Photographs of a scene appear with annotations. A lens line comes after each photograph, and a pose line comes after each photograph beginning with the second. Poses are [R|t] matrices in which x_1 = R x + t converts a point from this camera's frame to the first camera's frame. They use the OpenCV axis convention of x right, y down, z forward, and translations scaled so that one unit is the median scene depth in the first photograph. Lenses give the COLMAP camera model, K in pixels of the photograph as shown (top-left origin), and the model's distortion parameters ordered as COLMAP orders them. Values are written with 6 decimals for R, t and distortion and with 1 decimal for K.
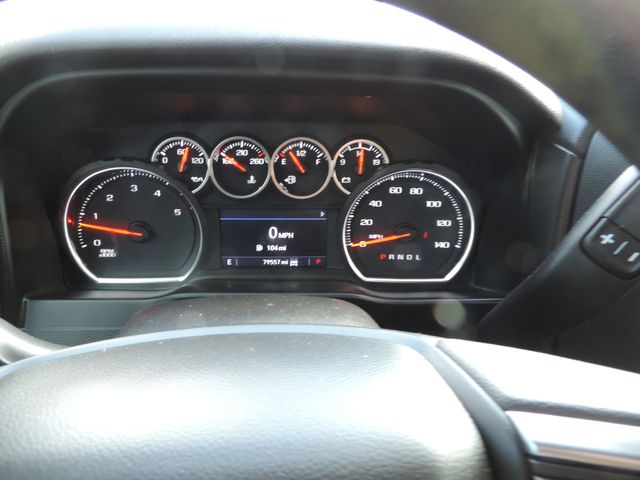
lens RADIAL K [[444.1, 0, 323.3], [0, 444.1, 234.5], [0, 0, 1]] dist [-0.050087, 0.008393]
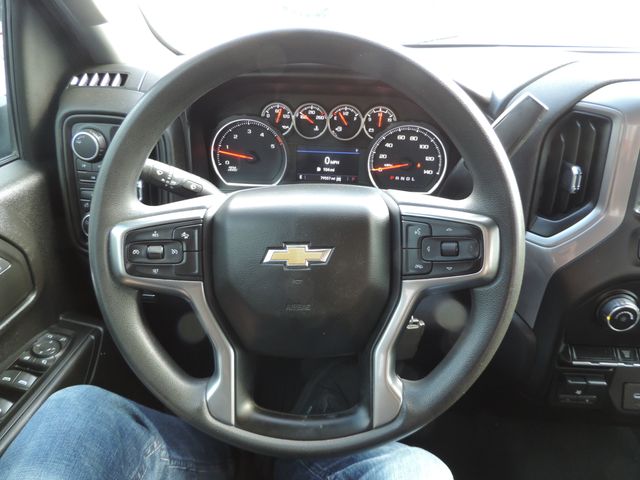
lens RADIAL K [[444.1, 0, 314.2], [0, 444.1, 244.9], [0, 0, 1]] dist [-0.050087, 0.008393]
pose [[0.989208, 0.062456, -0.132540, 0.086294], [-0.044596, 0.990020, 0.133682, 0.095356], [0.139567, -0.126329, 0.982121, -0.749219]]
